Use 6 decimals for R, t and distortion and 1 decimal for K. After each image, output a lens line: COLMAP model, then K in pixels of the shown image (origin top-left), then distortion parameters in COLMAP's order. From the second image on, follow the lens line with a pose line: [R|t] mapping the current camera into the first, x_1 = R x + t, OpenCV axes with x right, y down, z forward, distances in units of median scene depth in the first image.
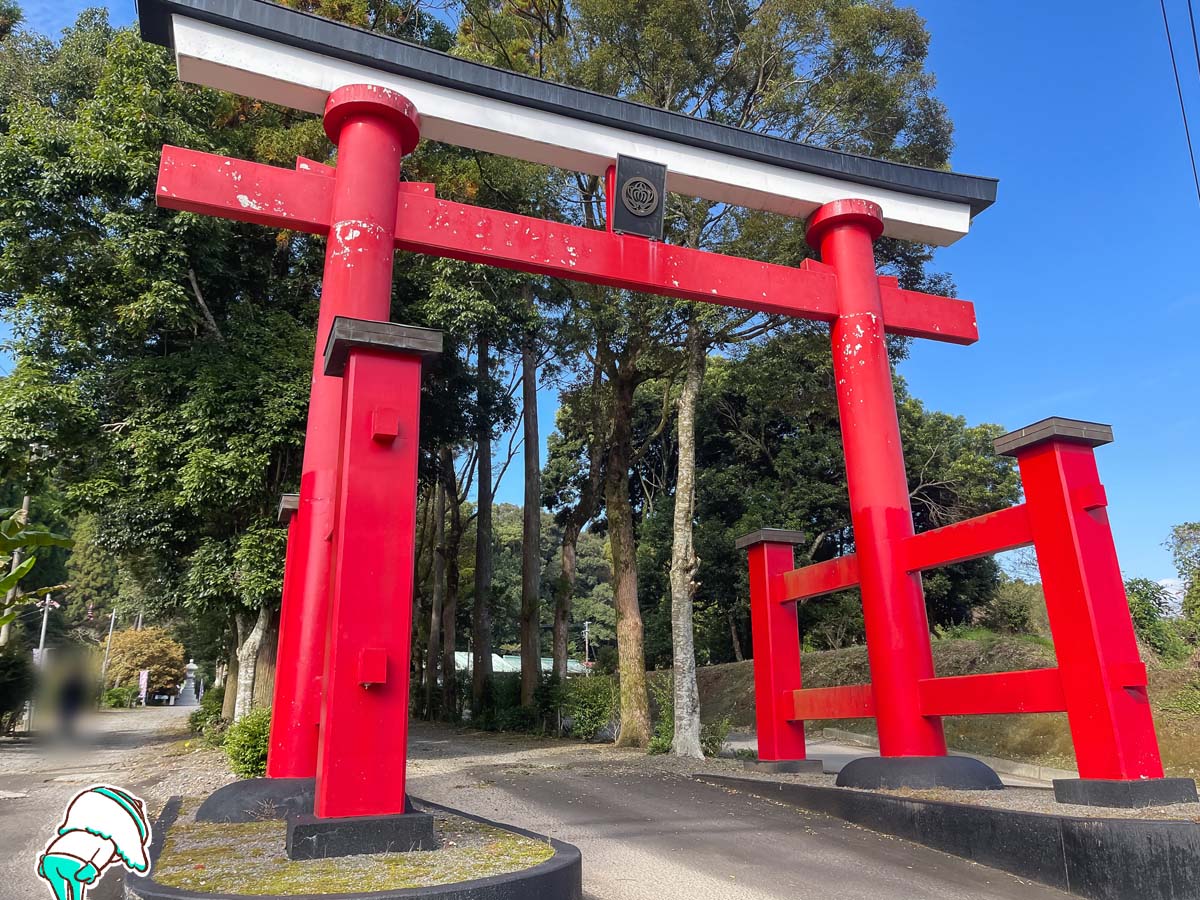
lens RADIAL K [[909.9, 0, 600.0], [0, 909.9, 450.0], [0, 0, 1]] dist [0.071601, -0.107395]
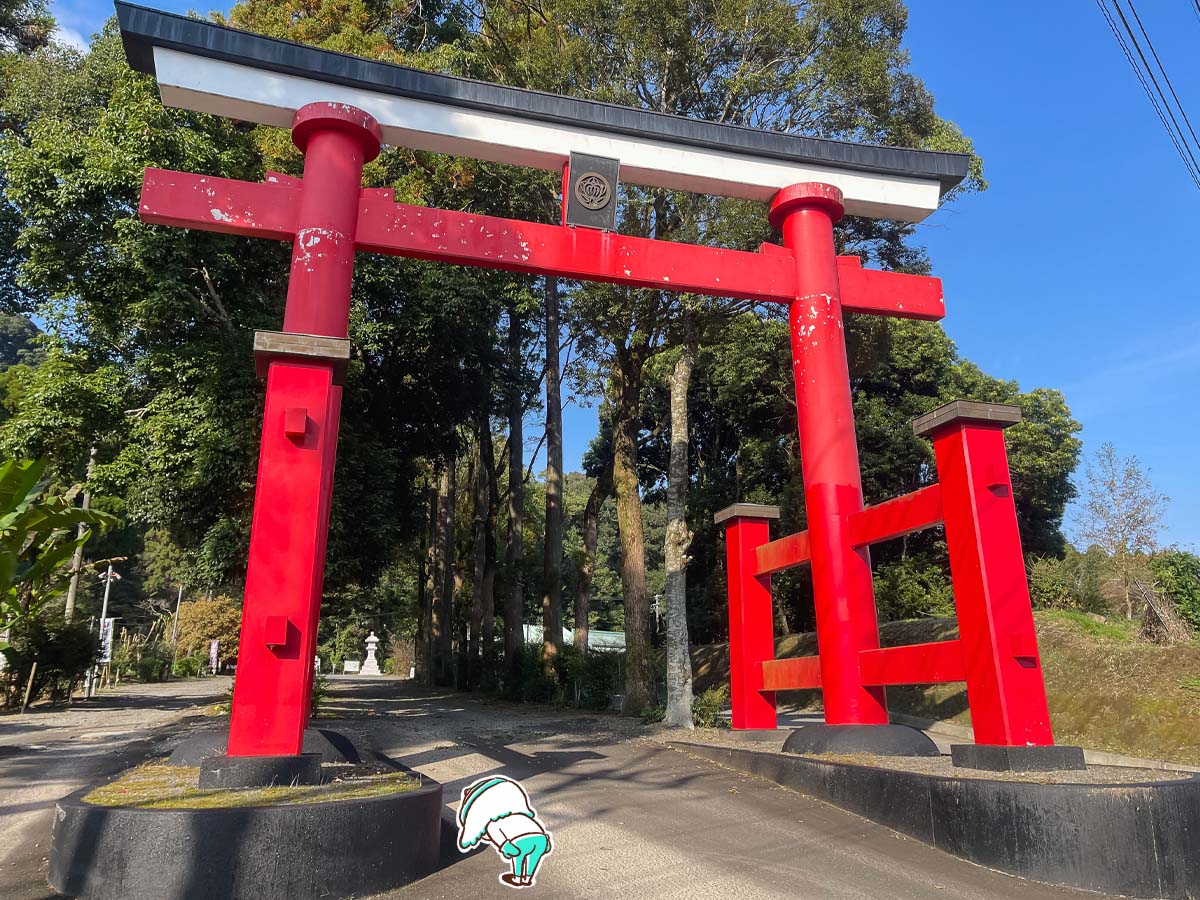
lens RADIAL K [[943.0, 0, 580.7], [0, 943.0, 425.2], [0, 0, 1]] dist [0.060589, -0.082999]
pose [[0.995718, -0.012060, -0.091656, 0.113297], [0.012844, 0.999886, 0.007976, -0.014502], [0.091550, -0.009119, 0.995759, -0.079543]]
